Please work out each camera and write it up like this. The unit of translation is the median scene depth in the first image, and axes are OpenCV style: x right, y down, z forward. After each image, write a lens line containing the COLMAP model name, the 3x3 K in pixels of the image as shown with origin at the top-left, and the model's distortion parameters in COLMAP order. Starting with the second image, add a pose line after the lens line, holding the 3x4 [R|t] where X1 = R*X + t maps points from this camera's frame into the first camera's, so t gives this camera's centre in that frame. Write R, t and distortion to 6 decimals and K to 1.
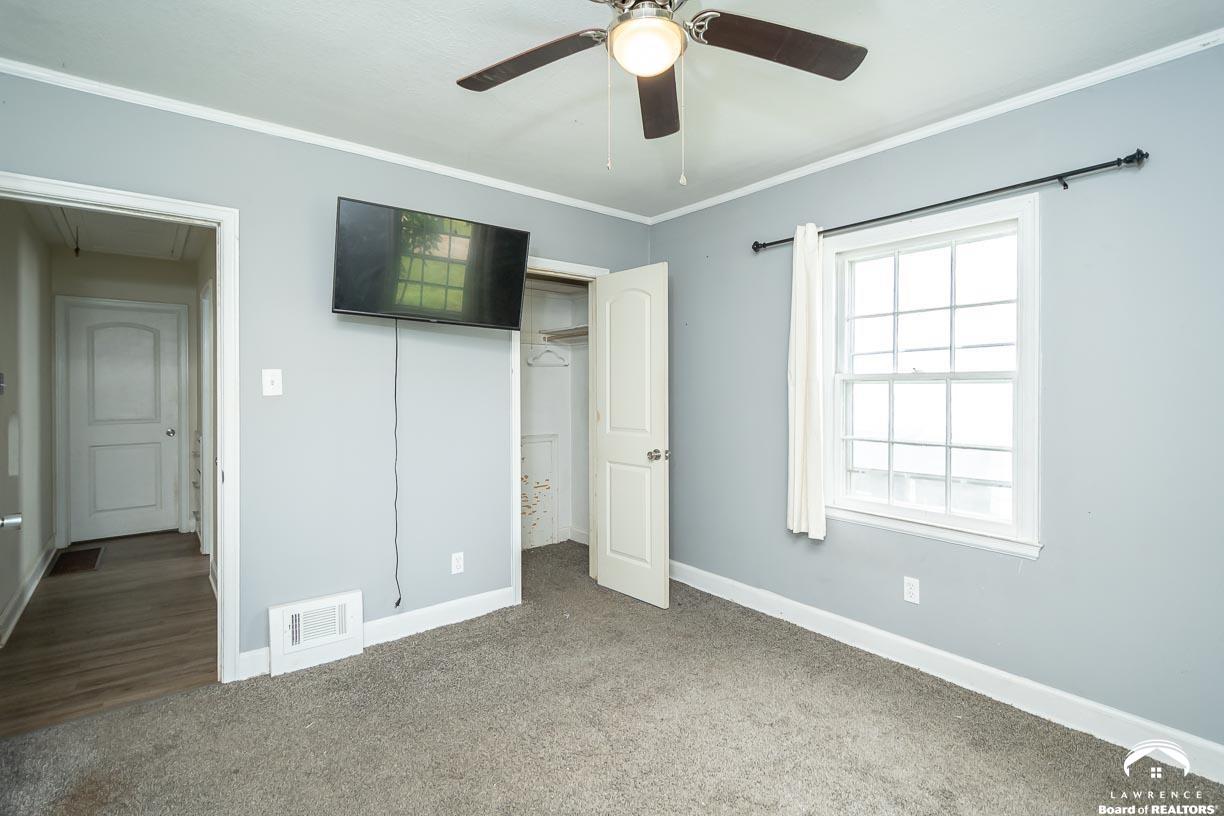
lens RADIAL K [[558.1, 0, 612.0], [0, 558.1, 408.0], [0, 0, 1]] dist [-0.000036, 0.000088]
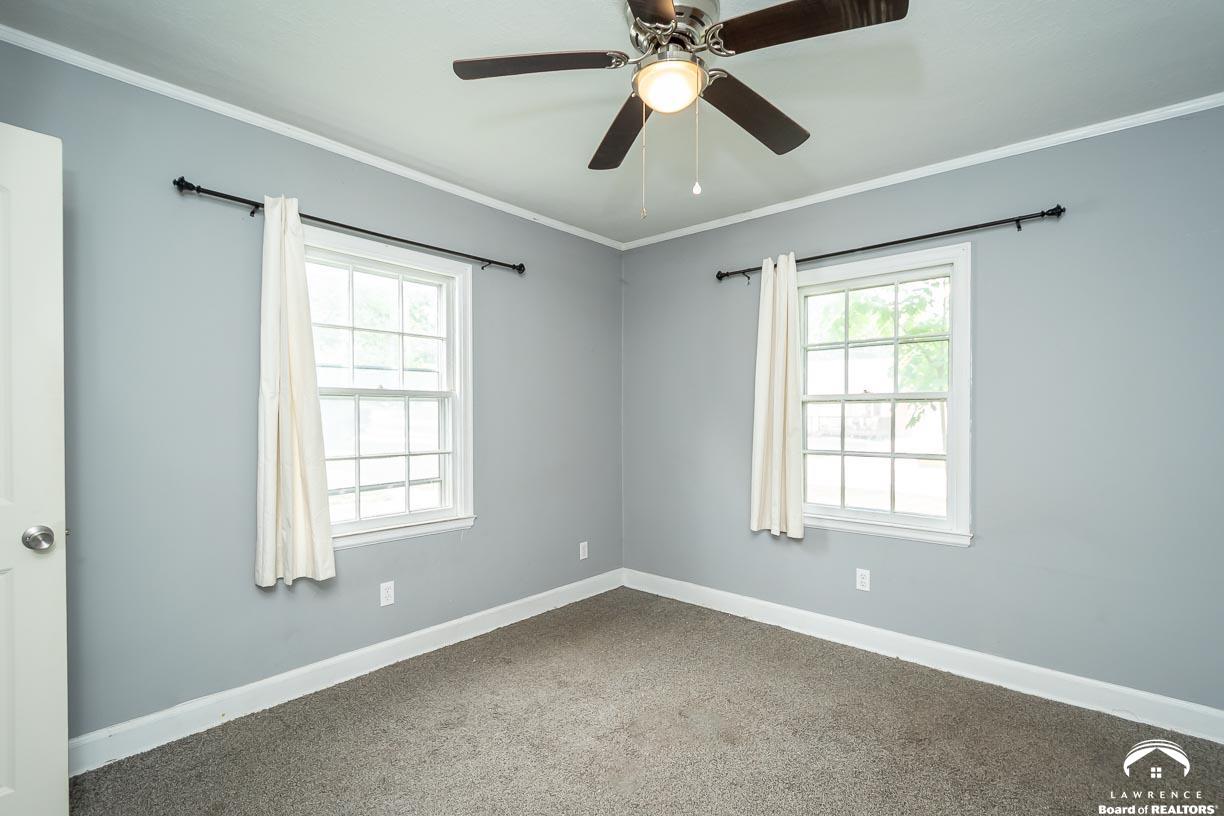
lens RADIAL K [[577.6, 0, 614.1], [0, 577.6, 421.0], [0, 0, 1]] dist [0.001107, 0.000101]
pose [[-0.164683, -0.027976, 0.985950, -0.620349], [0.022451, 0.999232, 0.032103, -0.028233], [-0.986091, 0.027422, -0.163929, 0.758847]]
